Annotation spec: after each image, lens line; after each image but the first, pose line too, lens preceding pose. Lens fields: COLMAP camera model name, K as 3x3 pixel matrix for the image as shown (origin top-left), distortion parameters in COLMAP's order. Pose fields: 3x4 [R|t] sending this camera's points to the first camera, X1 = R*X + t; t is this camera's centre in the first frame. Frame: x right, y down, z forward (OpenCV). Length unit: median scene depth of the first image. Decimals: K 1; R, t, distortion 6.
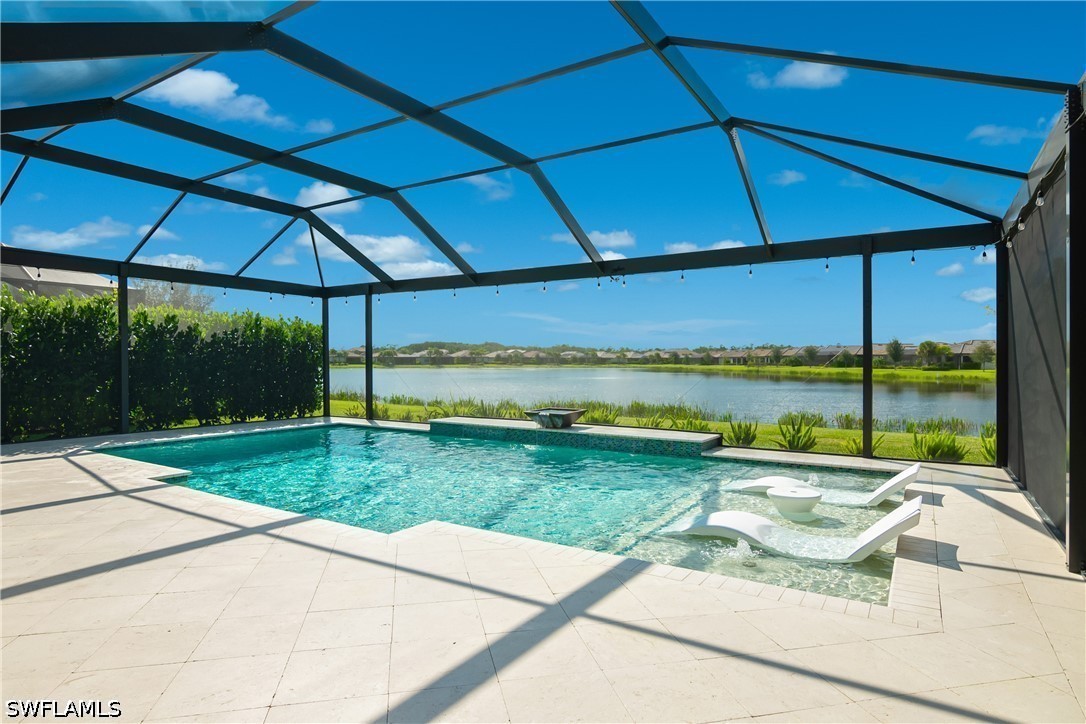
lens RADIAL K [[599.9, 0, 533.4], [0, 599.9, 354.9], [0, 0, 1]] dist [-0.001632, -0.002095]
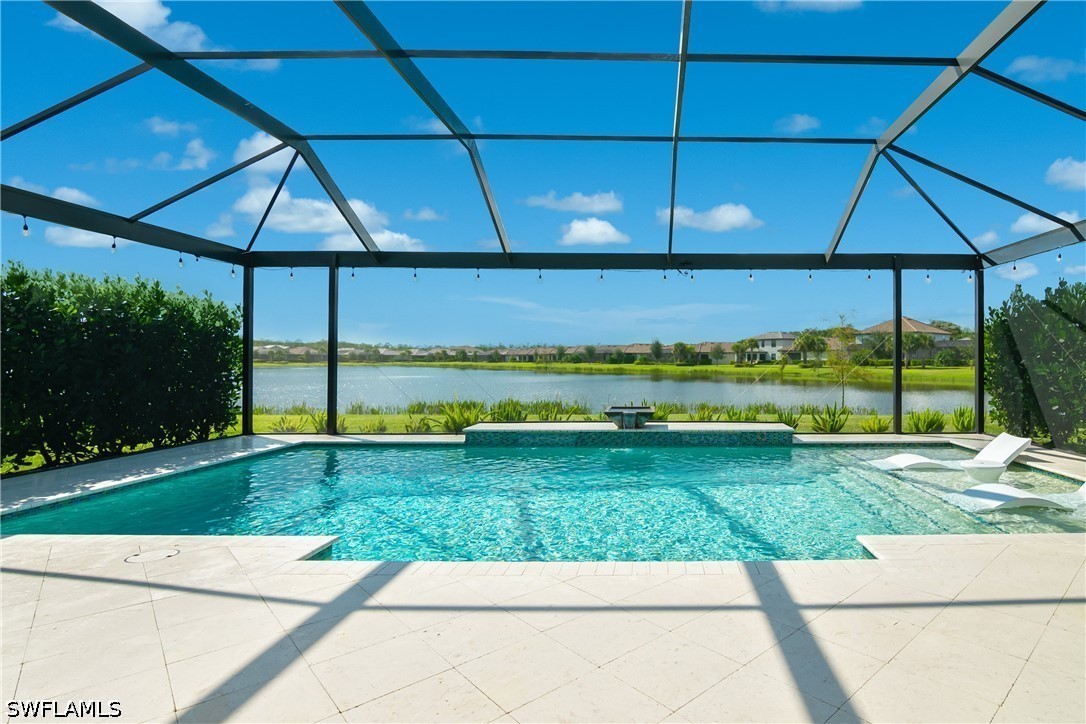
lens RADIAL K [[583.2, 0, 548.9], [0, 583.2, 370.1], [0, 0, 1]] dist [0.005308, 0.000069]
pose [[0.838480, -0.011280, 0.544815, -0.425633], [-0.004311, 0.999617, 0.027331, 0.005666], [-0.544915, -0.025265, 0.838111, 0.234002]]
